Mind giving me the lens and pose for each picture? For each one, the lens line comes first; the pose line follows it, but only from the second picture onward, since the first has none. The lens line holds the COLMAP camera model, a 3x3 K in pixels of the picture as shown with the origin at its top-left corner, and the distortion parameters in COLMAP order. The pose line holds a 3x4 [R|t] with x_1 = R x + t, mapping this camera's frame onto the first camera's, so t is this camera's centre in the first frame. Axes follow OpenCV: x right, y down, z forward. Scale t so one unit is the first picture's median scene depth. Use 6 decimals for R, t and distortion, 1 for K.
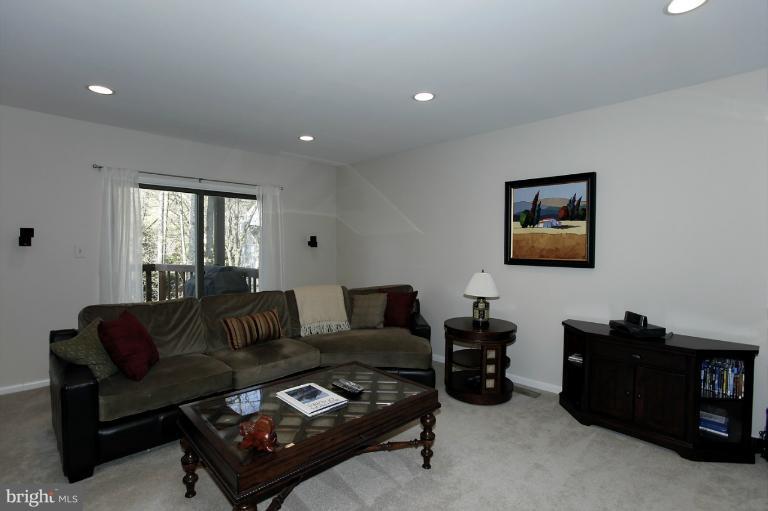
lens RADIAL K [[377.2, 0, 389.3], [0, 377.2, 243.2], [0, 0, 1]] dist [-0.030844, 0.000790]
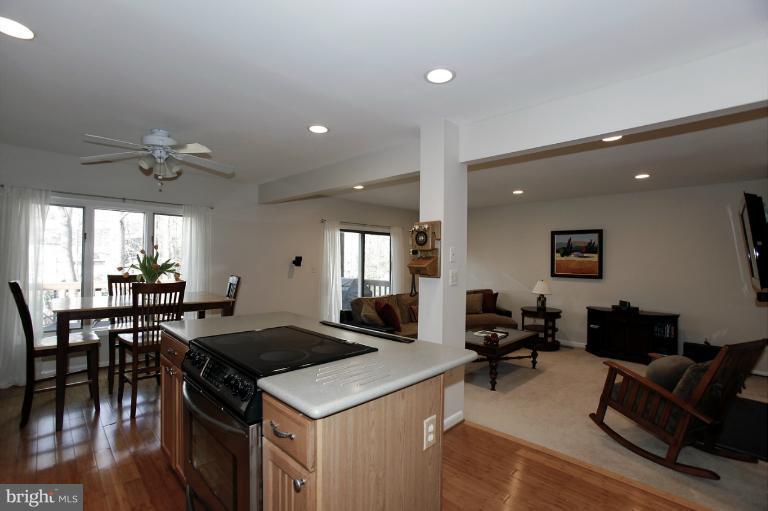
lens RADIAL K [[355.4, 0, 400.0], [0, 355.4, 247.1], [0, 0, 1]] dist [-0.028224, -0.000097]
pose [[0.999310, 0.011091, 0.035448, -0.517569], [-0.009778, 0.999267, -0.037019, -0.018373], [-0.035832, 0.036647, 0.998686, -0.720378]]
